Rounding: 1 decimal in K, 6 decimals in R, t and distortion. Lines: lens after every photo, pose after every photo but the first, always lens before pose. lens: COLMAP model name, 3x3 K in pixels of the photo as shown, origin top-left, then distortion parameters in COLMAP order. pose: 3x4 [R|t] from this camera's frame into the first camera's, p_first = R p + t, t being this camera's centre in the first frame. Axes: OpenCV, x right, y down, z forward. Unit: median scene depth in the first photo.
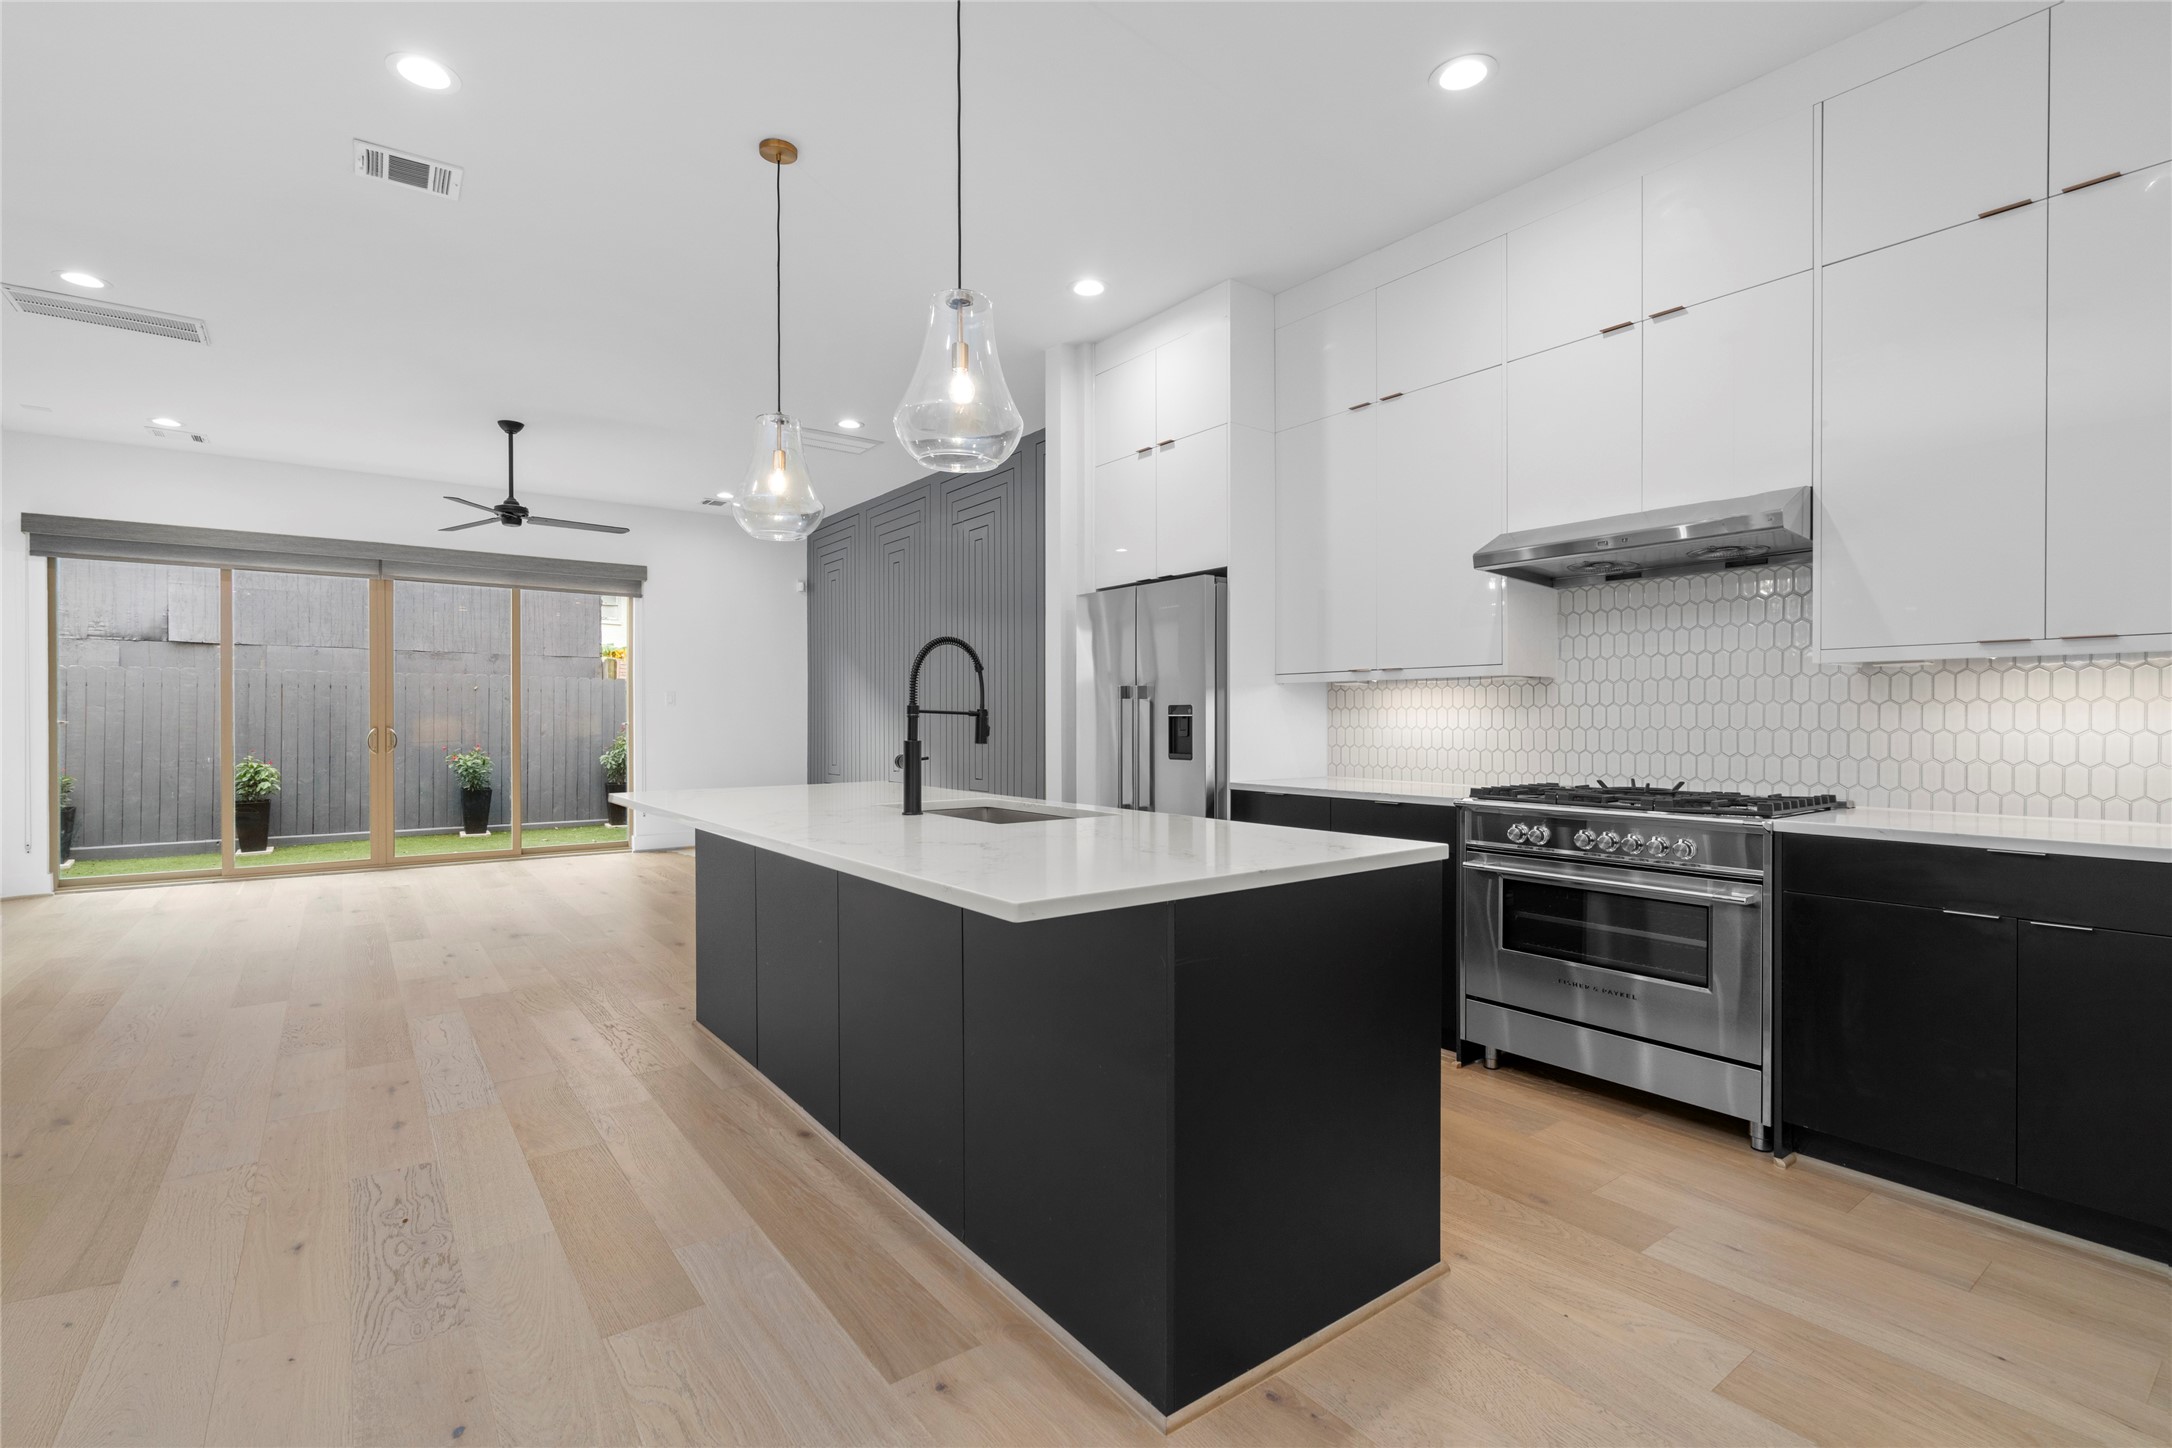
lens RADIAL K [[995.5, 0, 1086.0], [0, 995.5, 724.0], [0, 0, 1]] dist [-0.003151, 0.000038]
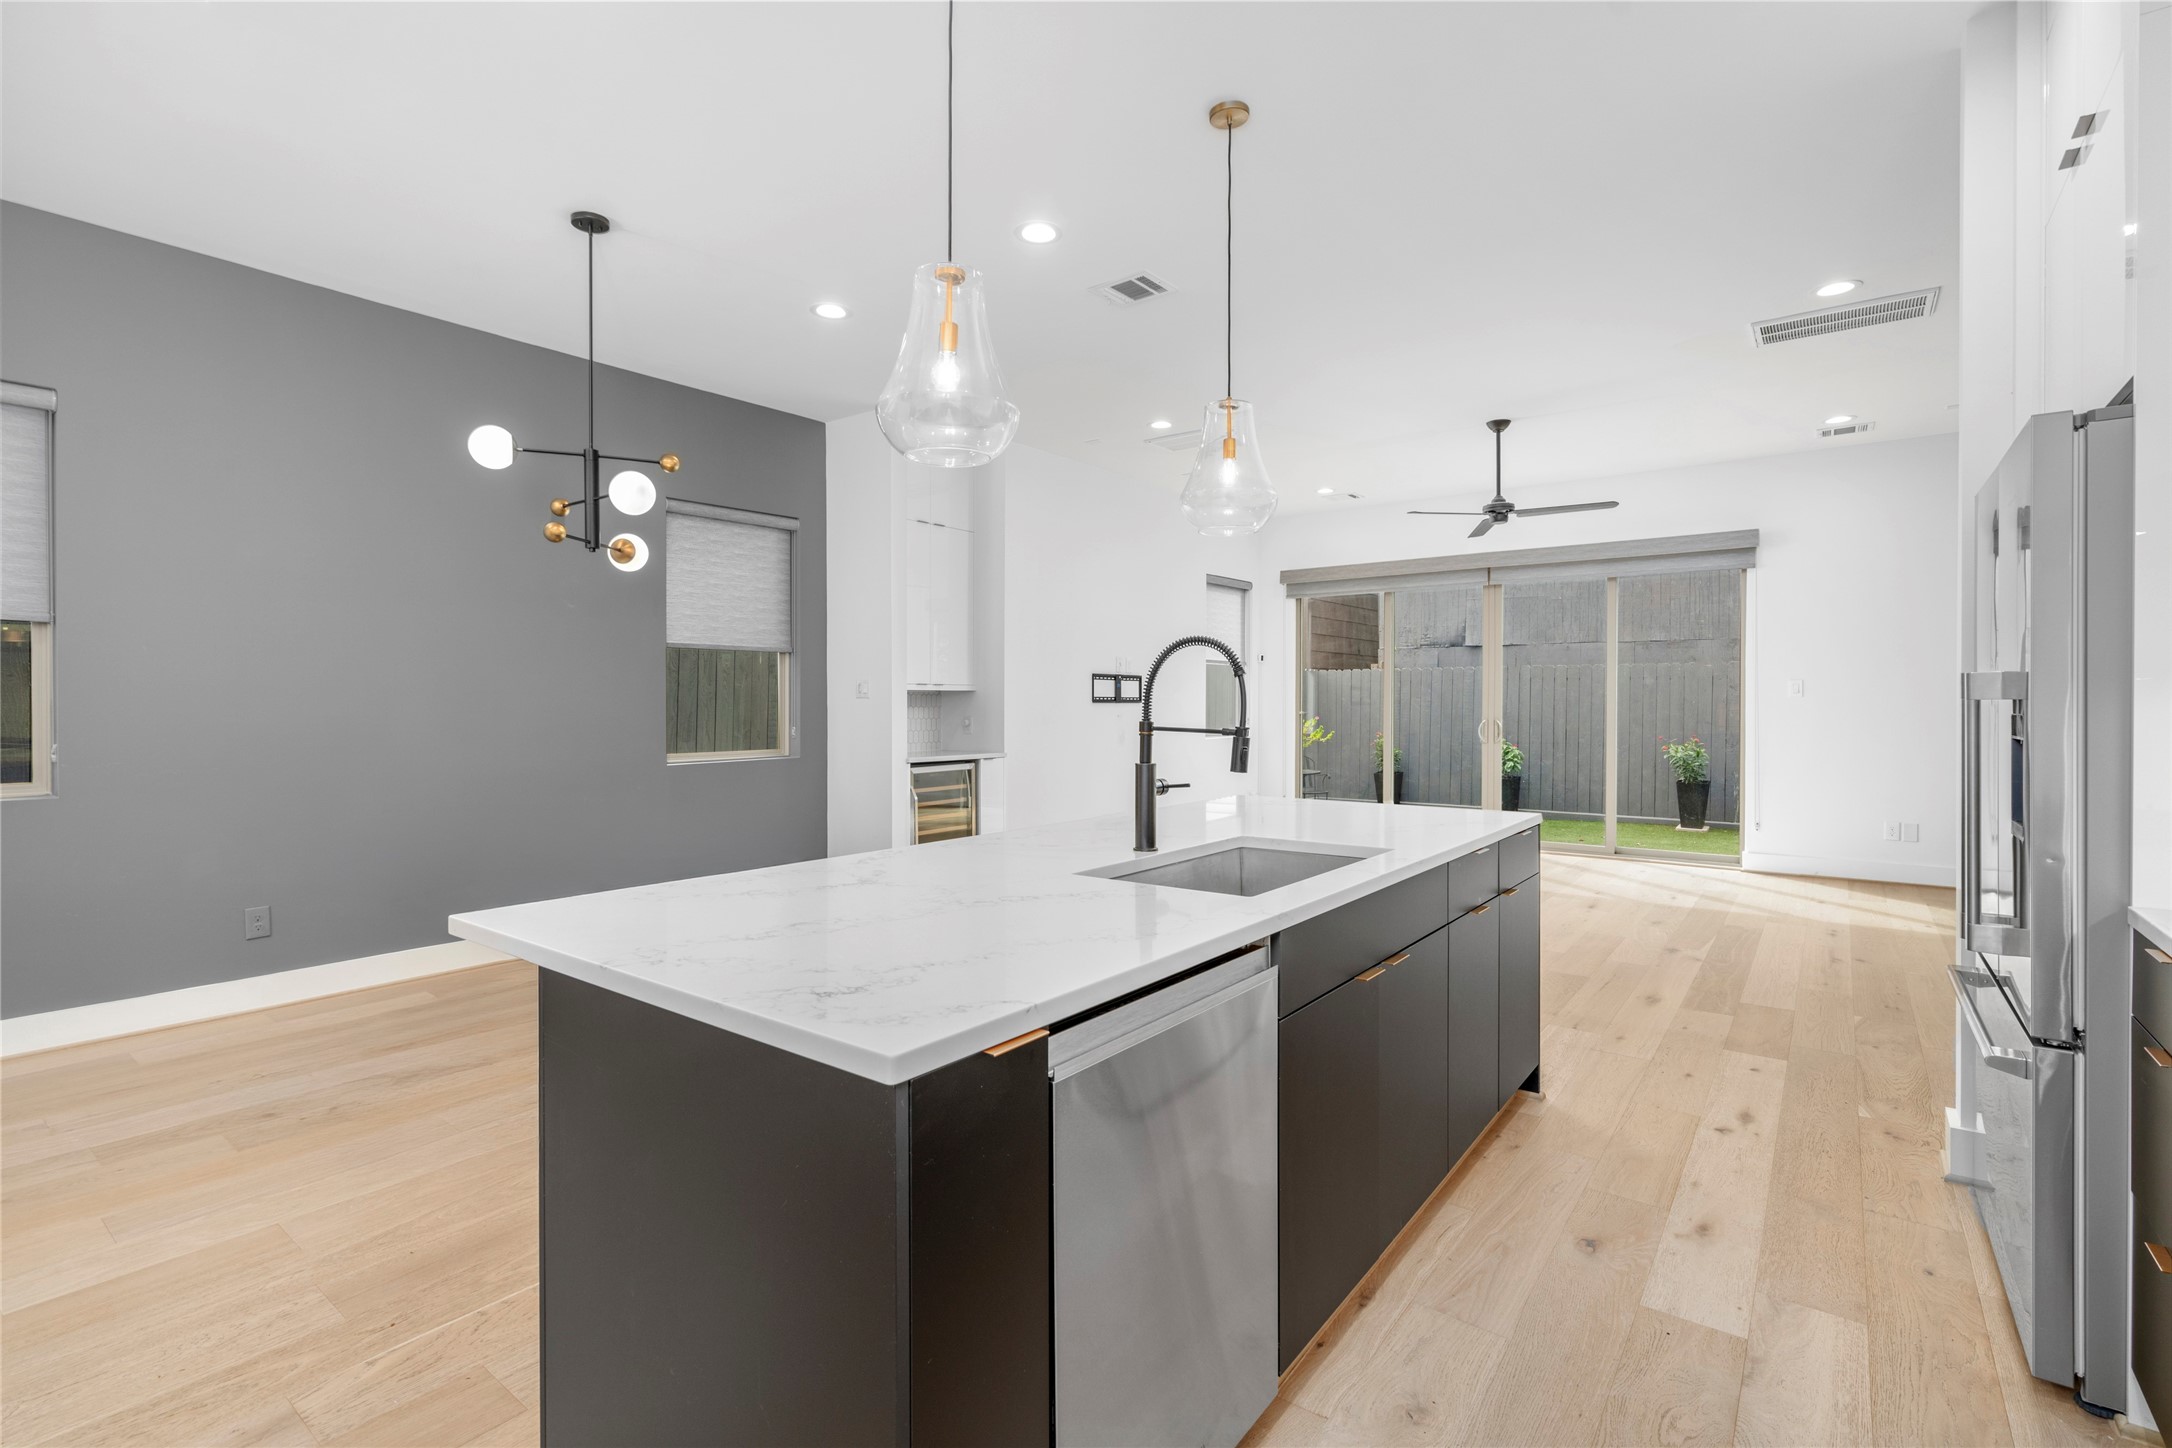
lens RADIAL K [[1000.5, 0, 1084.3], [0, 1000.5, 713.7], [0, 0, 1]] dist [0.001738, -0.000042]
pose [[0.271696, 0.011474, -0.962315, 0.582021], [-0.004083, 0.999934, 0.010770, -0.031950], [0.962374, 0.001003, 0.271725, 0.648032]]
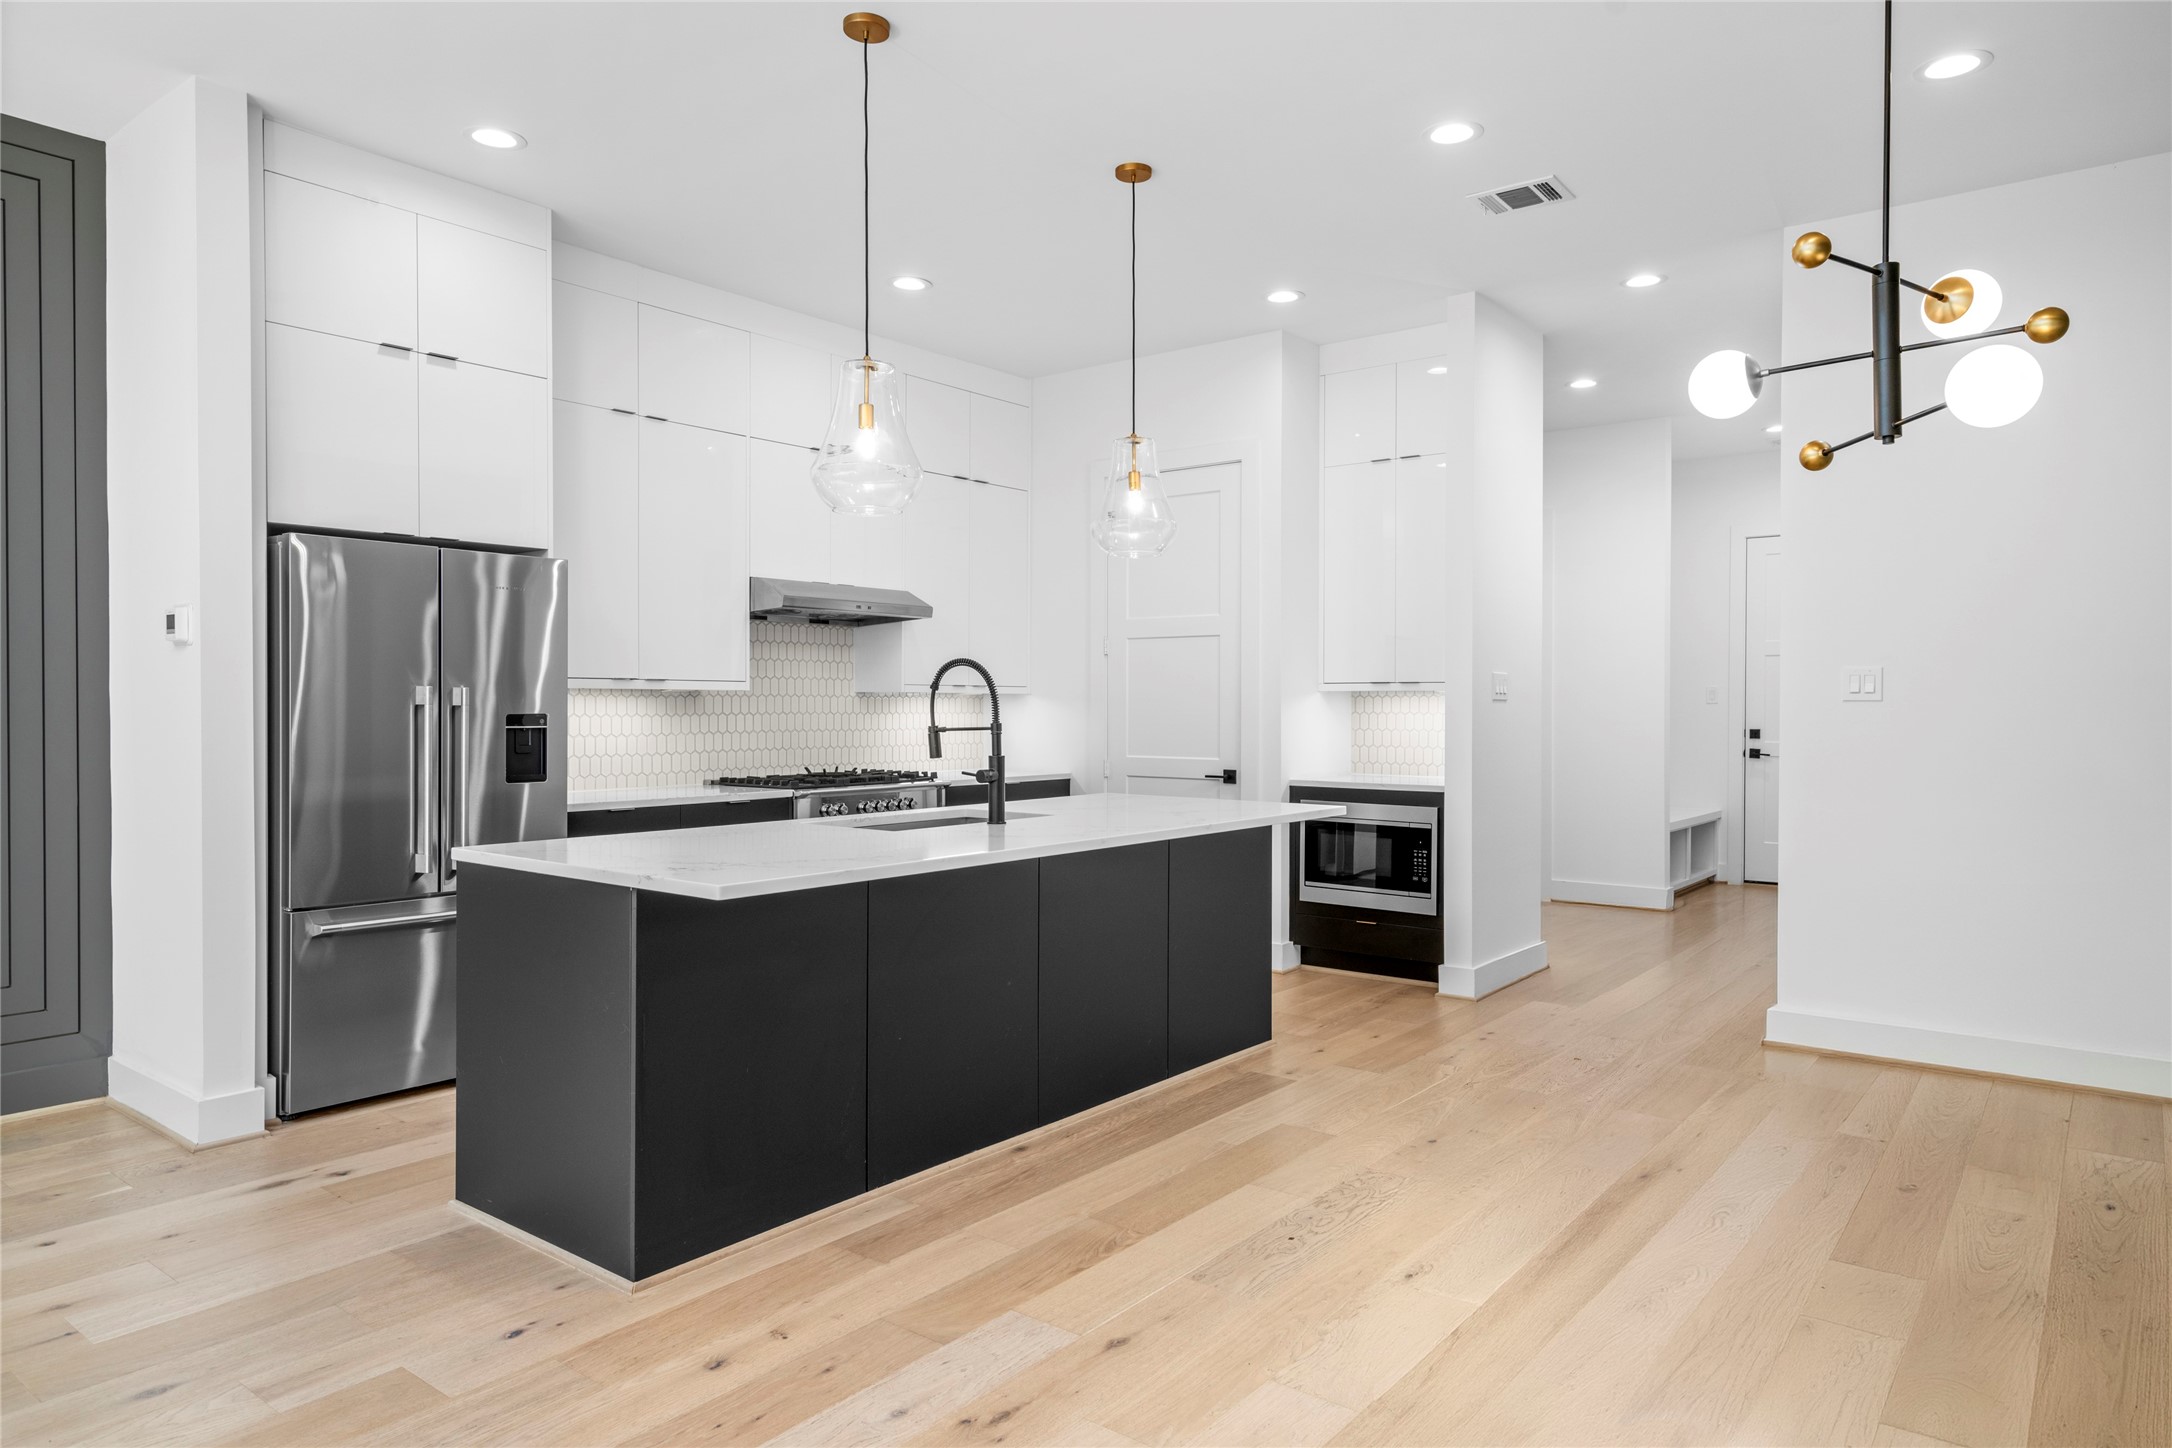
lens RADIAL K [[1328.5, 0, 1092.6], [0, 1328.5, 715.8], [0, 0, 1]] dist [0.007632, 0.001668]
pose [[-0.258336, -0.009433, 0.966009, -1.454436], [0.001624, 0.999947, 0.010199, -0.038681], [-0.966054, 0.004204, -0.258307, 1.155773]]
